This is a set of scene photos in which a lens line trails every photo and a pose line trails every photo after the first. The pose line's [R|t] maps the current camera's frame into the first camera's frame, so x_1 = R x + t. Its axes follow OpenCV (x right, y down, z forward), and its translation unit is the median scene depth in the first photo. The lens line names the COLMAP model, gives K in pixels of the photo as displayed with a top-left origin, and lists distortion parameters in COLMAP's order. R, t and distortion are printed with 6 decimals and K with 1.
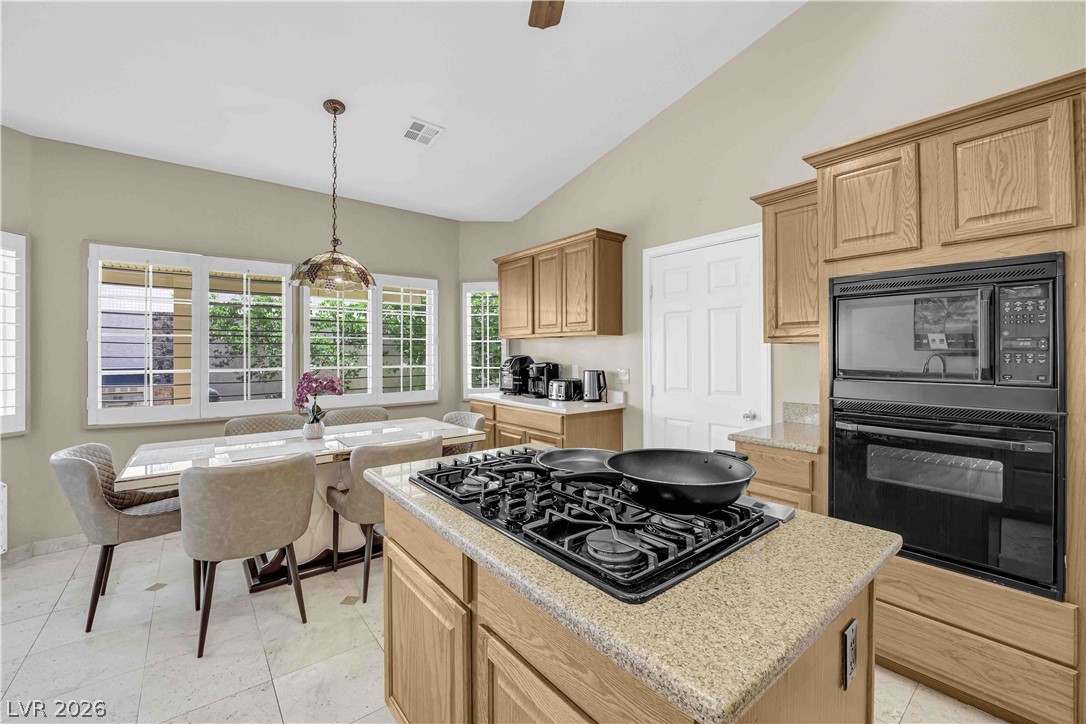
lens RADIAL K [[438.2, 0, 545.3], [0, 438.2, 355.7], [0, 0, 1]] dist [-0.017332, -0.000508]
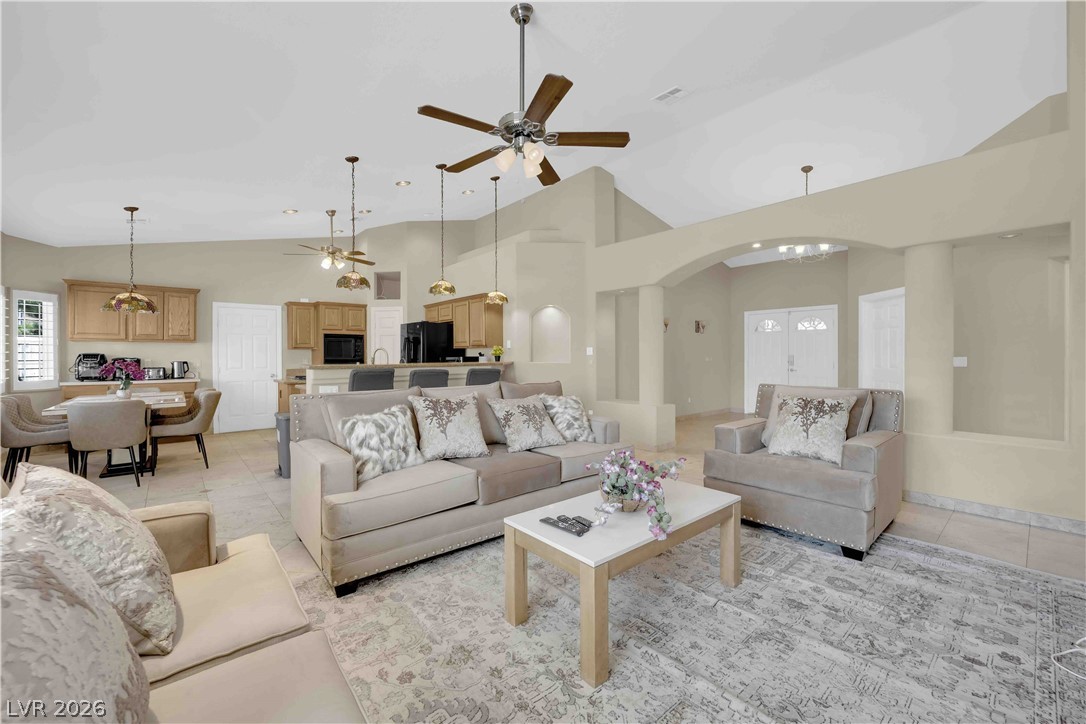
lens RADIAL K [[439.1, 0, 542.9], [0, 439.1, 358.4], [0, 0, 1]] dist [-0.013307, -0.000032]
pose [[-0.024000, -0.001307, 0.999711, -2.044398], [0.009026, 0.999958, 0.001524, 0.037964], [-0.999671, 0.009060, -0.023987, -0.553972]]
